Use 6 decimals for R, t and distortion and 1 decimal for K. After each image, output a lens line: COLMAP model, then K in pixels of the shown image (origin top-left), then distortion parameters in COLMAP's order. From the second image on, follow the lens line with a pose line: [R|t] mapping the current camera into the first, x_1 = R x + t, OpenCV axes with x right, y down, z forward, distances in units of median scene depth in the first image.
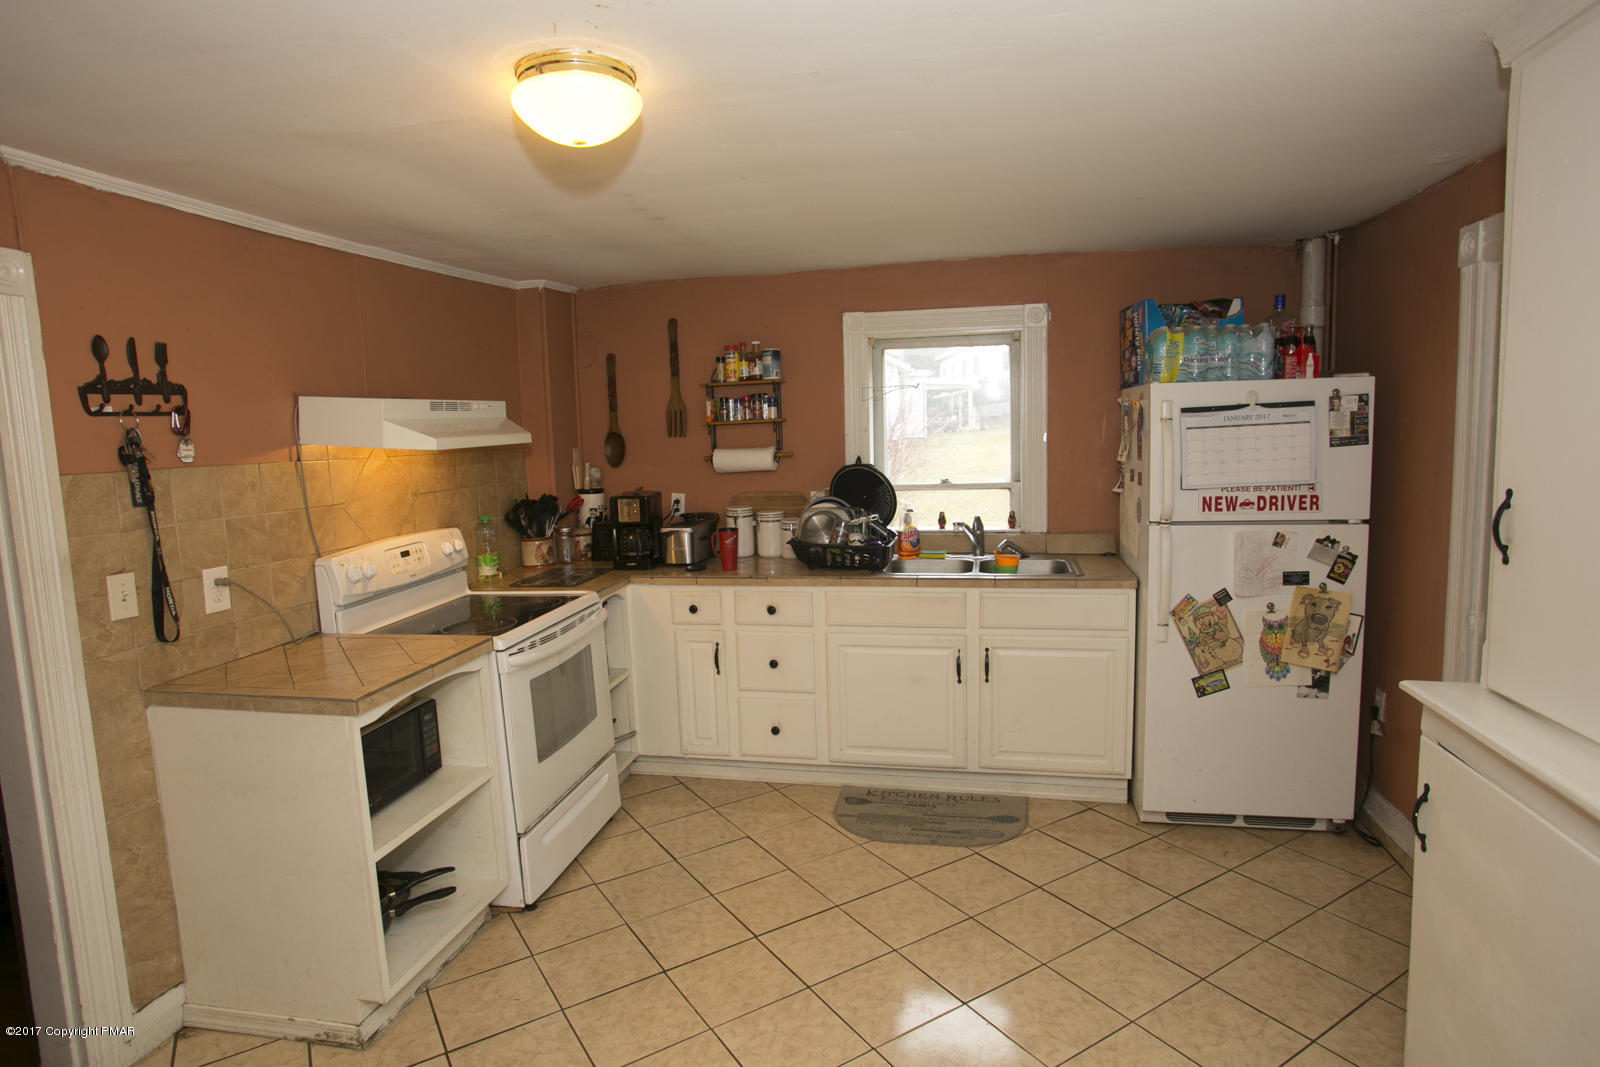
lens RADIAL K [[913.4, 0, 800.0], [0, 913.4, 533.5], [0, 0, 1]] dist [-0.004747, 0.000476]
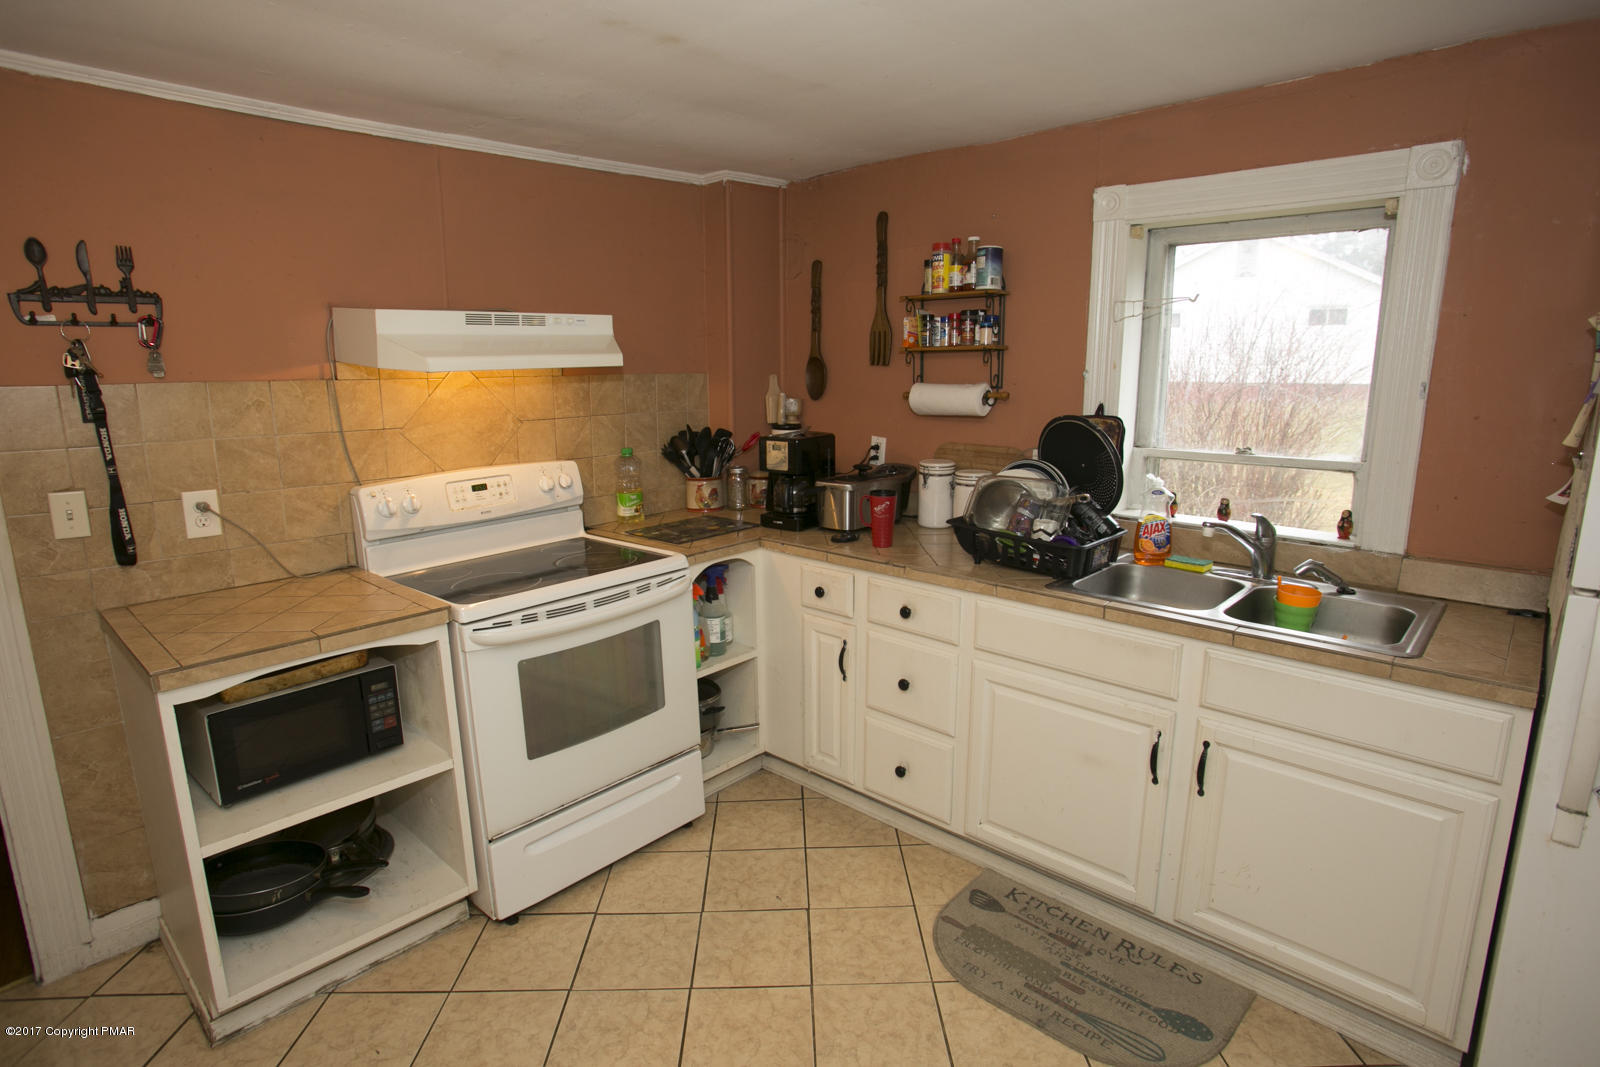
lens RADIAL K [[843.9, 0, 800.0], [0, 843.9, 533.5], [0, 0, 1]] dist [-0.048070, 0.021814]
pose [[0.857393, 0.130842, -0.497753, 0.237565], [-0.084063, 0.989759, 0.115374, -0.051162], [0.507751, -0.057078, 0.859611, 0.420883]]
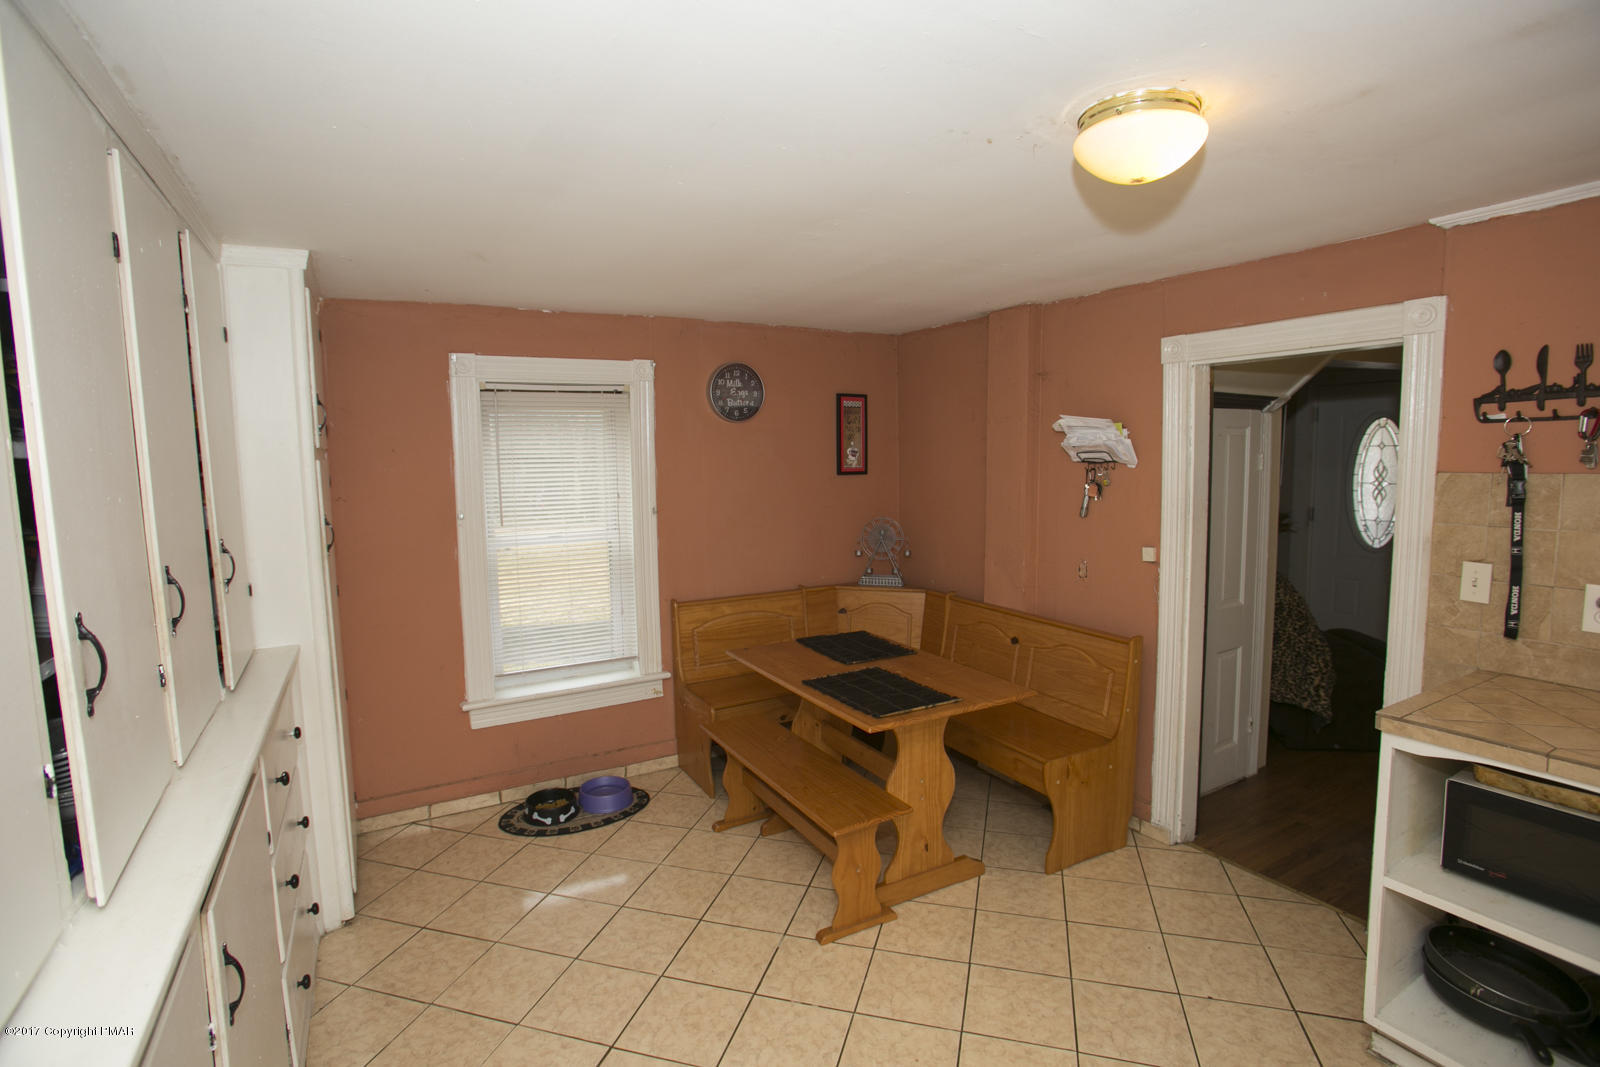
lens RADIAL K [[773.2, 0, 800.0], [0, 773.2, 533.5], [0, 0, 1]] dist [0.001615, 0.000434]
pose [[-0.759183, 0.112680, -0.641050, 0.332018], [-0.033660, 0.976786, 0.211557, -0.108997], [0.650007, 0.182188, -0.737766, 0.757774]]
